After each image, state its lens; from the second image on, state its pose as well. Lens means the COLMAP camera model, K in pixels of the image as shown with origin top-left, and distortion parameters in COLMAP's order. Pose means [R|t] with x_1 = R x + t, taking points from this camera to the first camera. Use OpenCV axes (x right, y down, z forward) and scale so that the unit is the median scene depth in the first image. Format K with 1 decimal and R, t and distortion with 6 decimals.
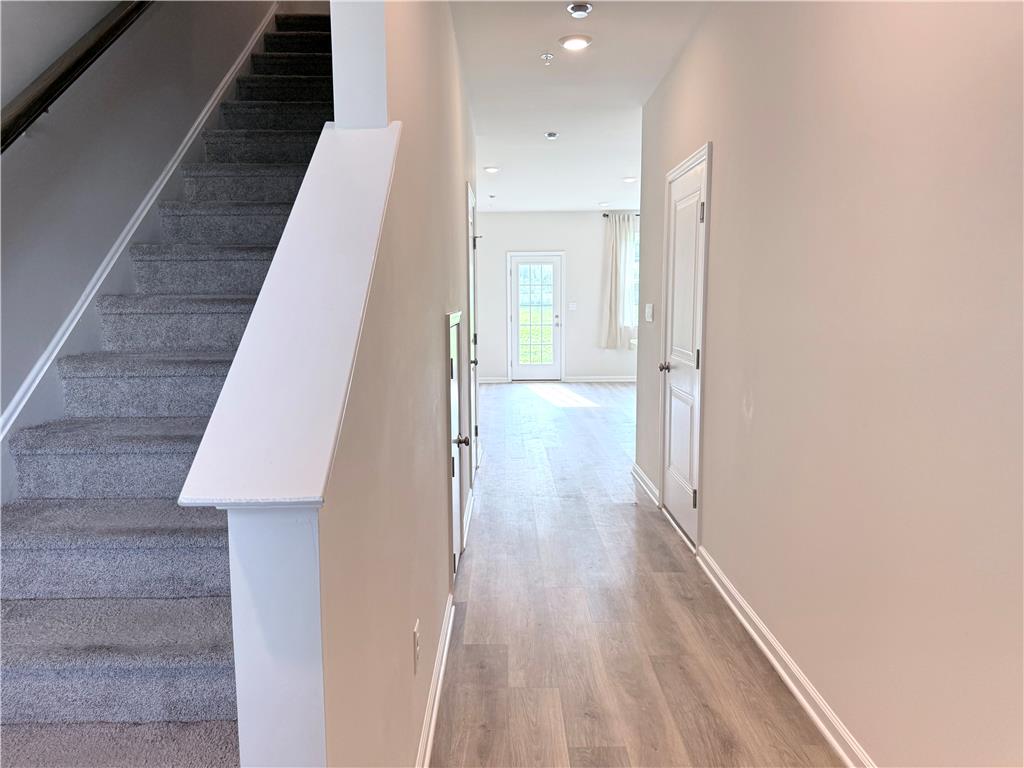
lens RADIAL K [[717.8, 0, 512.0], [0, 717.8, 384.0], [0, 0, 1]] dist [0.127597, -0.218835]
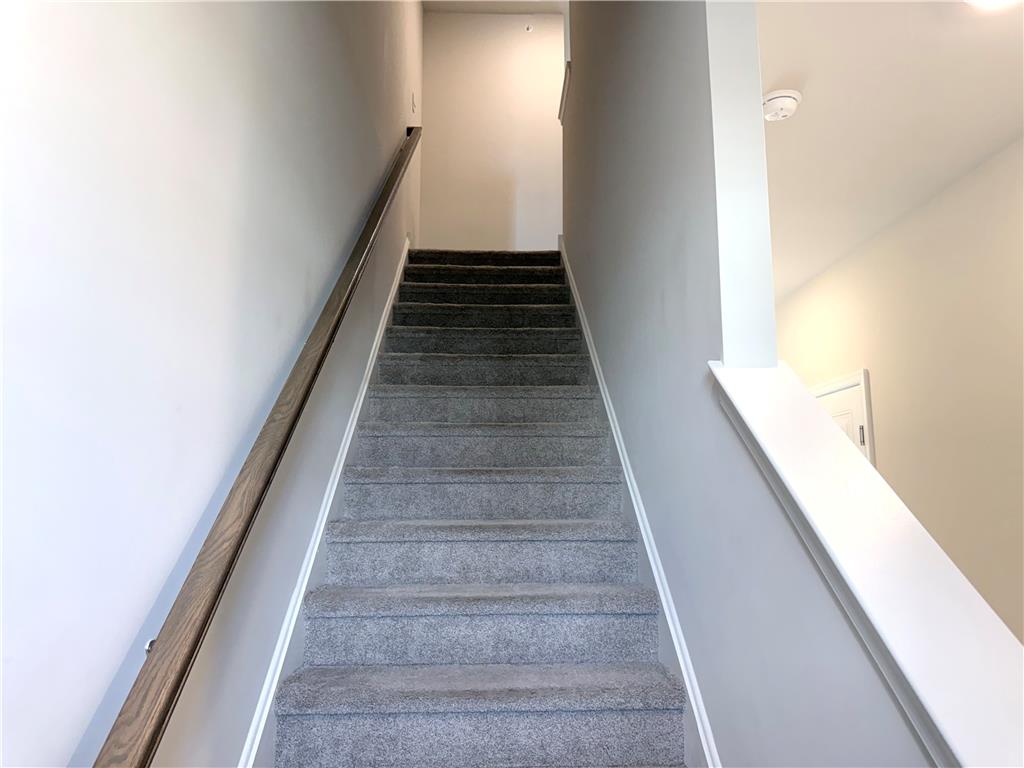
lens RADIAL K [[715.1, 0, 512.0], [0, 715.1, 384.0], [0, 0, 1]] dist [0.117410, -0.246557]
pose [[0.999308, 0.013142, 0.034805, -0.358605], [-0.003028, 0.961158, -0.275983, -0.036117], [-0.037080, 0.275687, 0.960532, 0.046154]]
